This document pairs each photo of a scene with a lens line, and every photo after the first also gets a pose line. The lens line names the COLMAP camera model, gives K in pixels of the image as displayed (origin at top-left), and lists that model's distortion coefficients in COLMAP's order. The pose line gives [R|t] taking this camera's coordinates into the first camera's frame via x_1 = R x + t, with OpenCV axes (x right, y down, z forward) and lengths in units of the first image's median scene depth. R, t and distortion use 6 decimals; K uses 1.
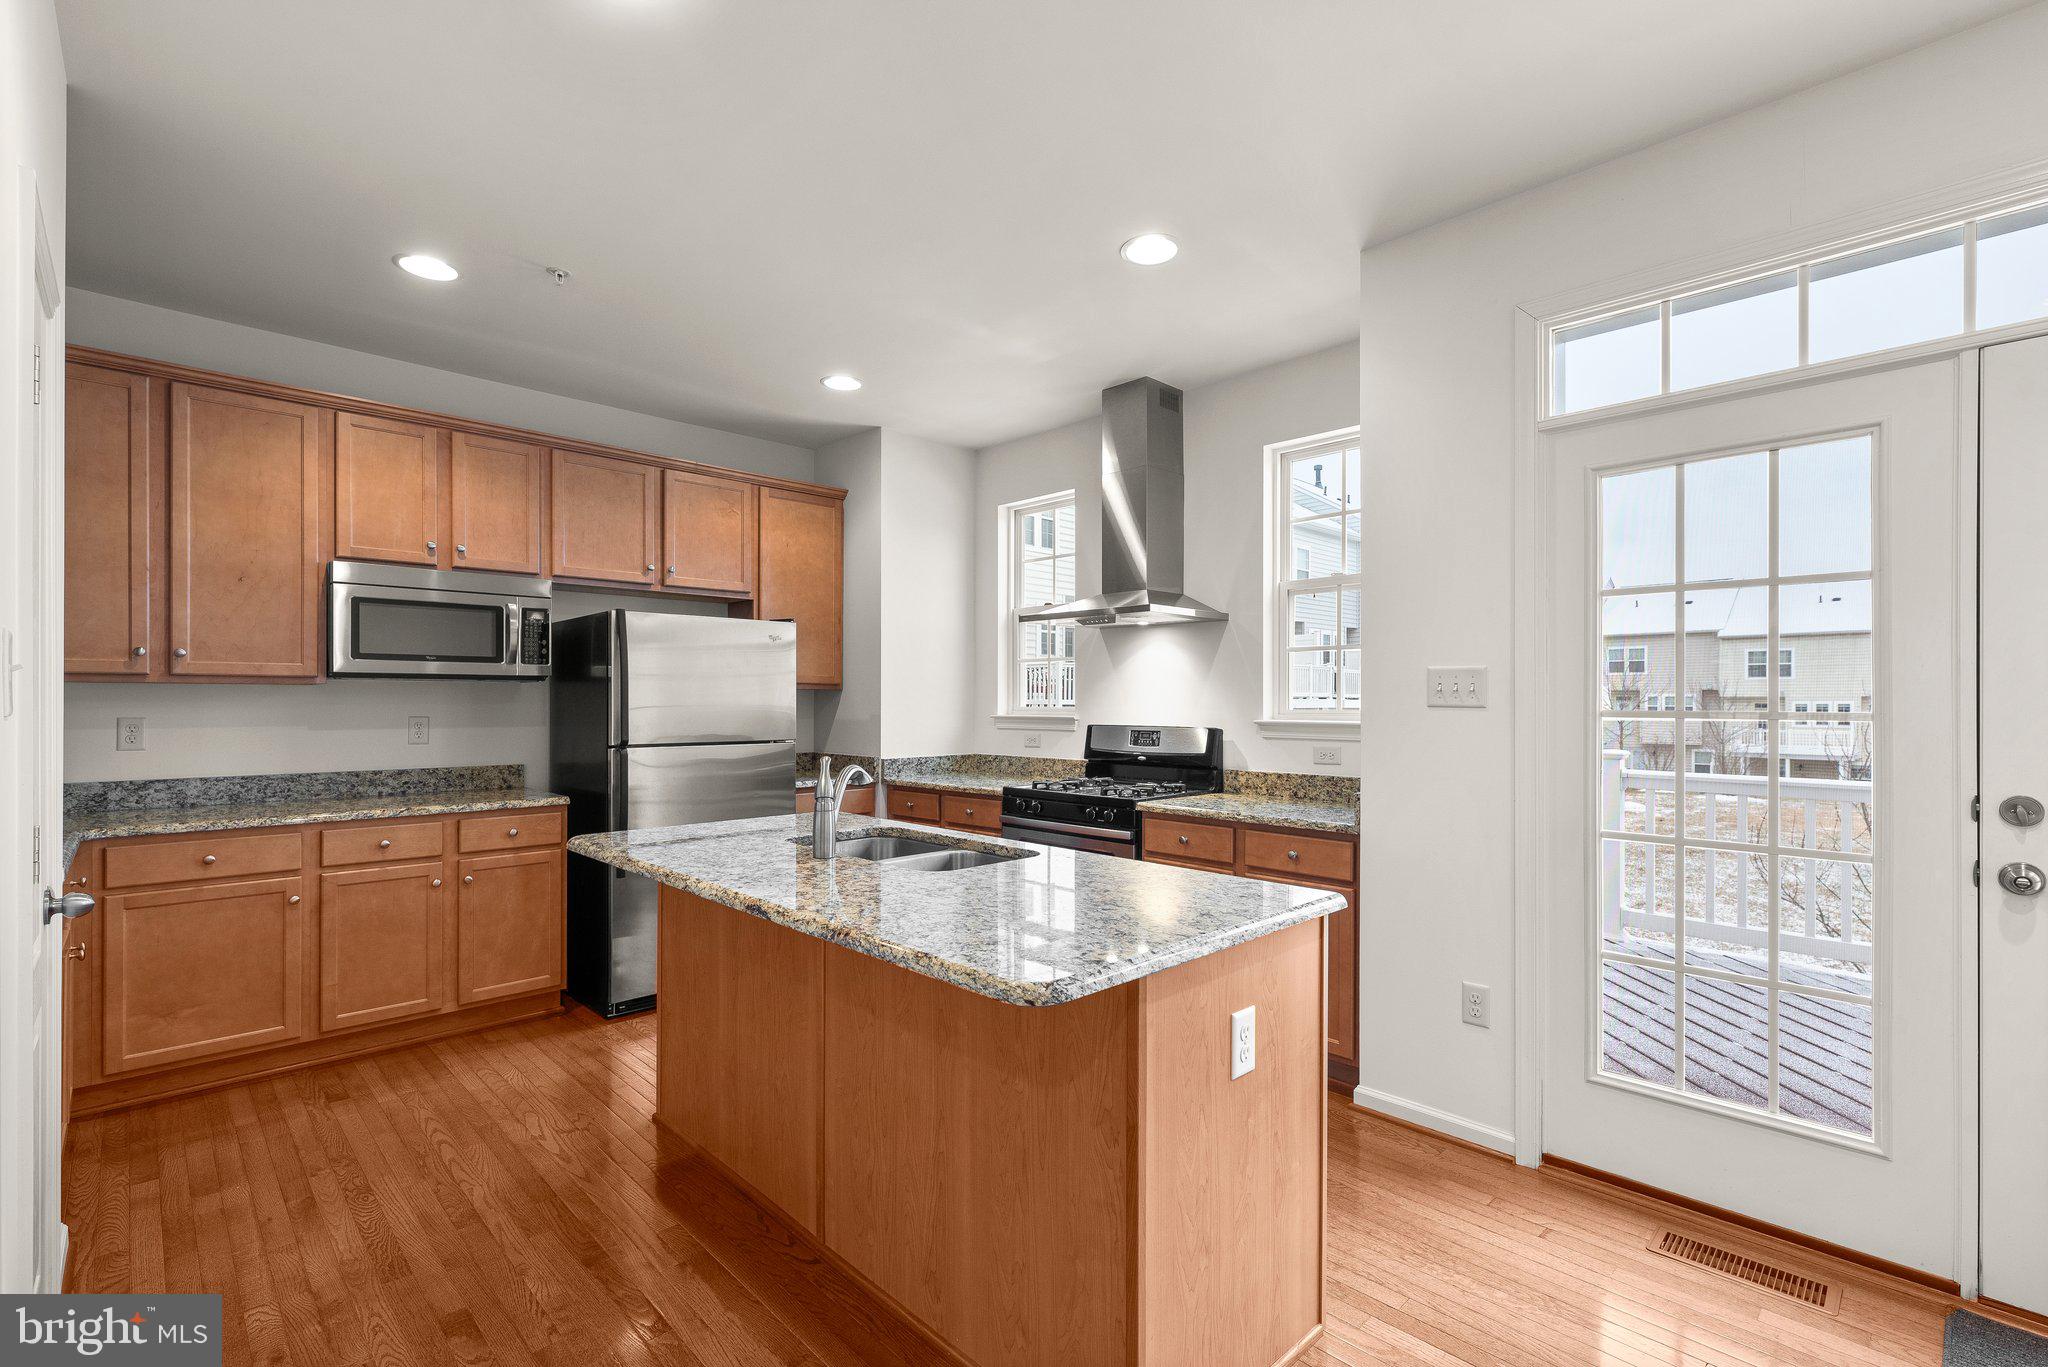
lens RADIAL K [[916.4, 0, 1028.2], [0, 916.4, 697.8], [0, 0, 1]] dist [0.001580, 0.000547]
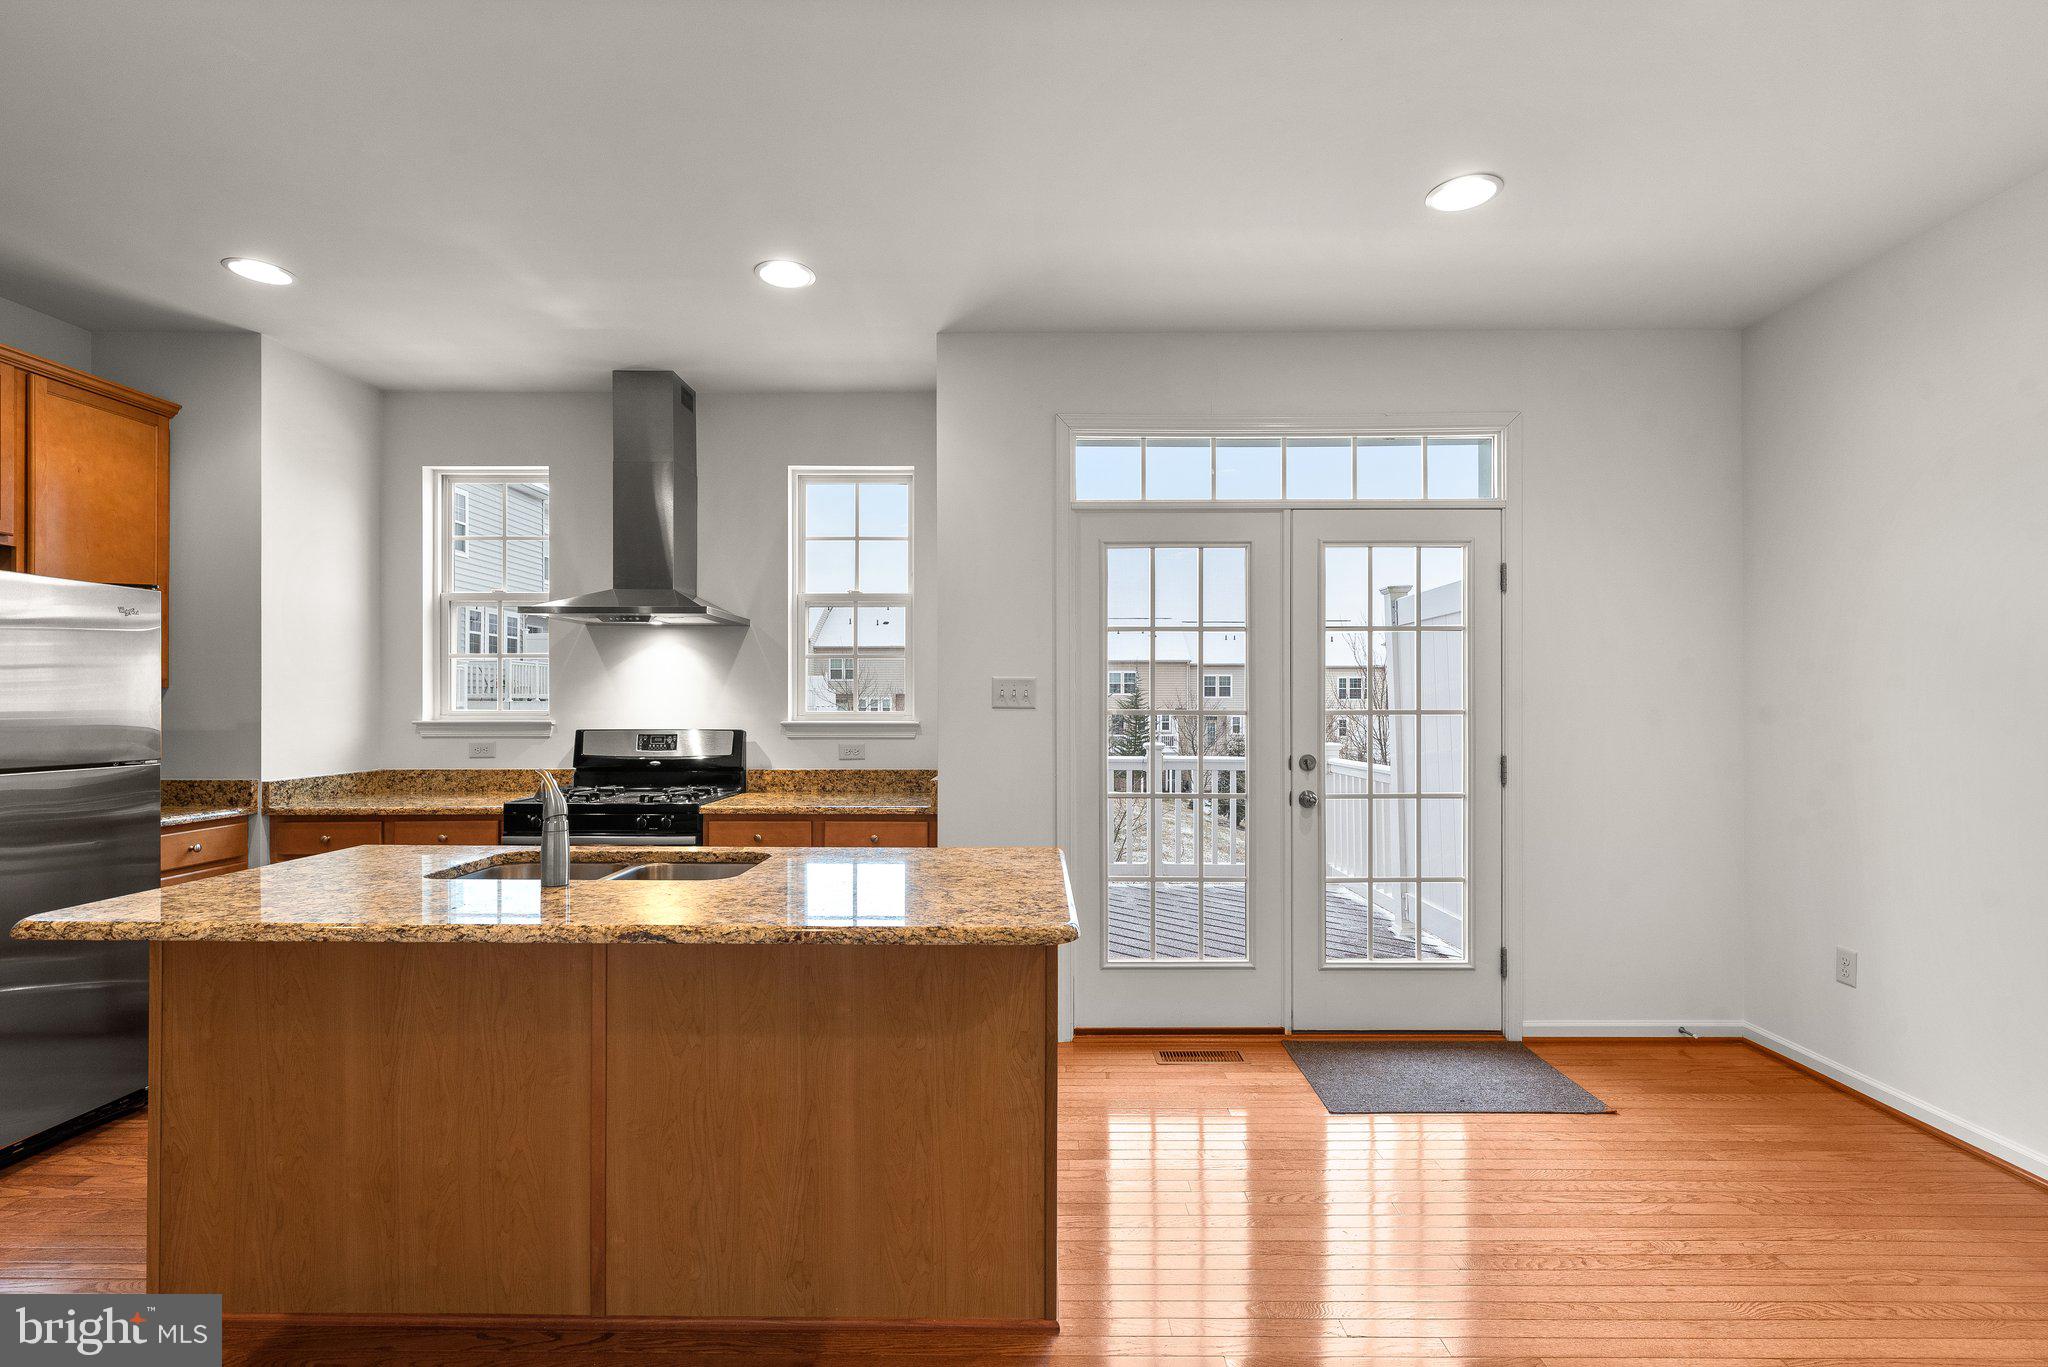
lens RADIAL K [[916.4, 0, 1028.2], [0, 916.4, 697.8], [0, 0, 1]] dist [0.001580, 0.000547]
pose [[0.703608, 0.004150, 0.710577, -0.319399], [-0.002209, 0.999991, -0.003653, -0.000026], [-0.710585, 0.001000, 0.703610, 0.047702]]
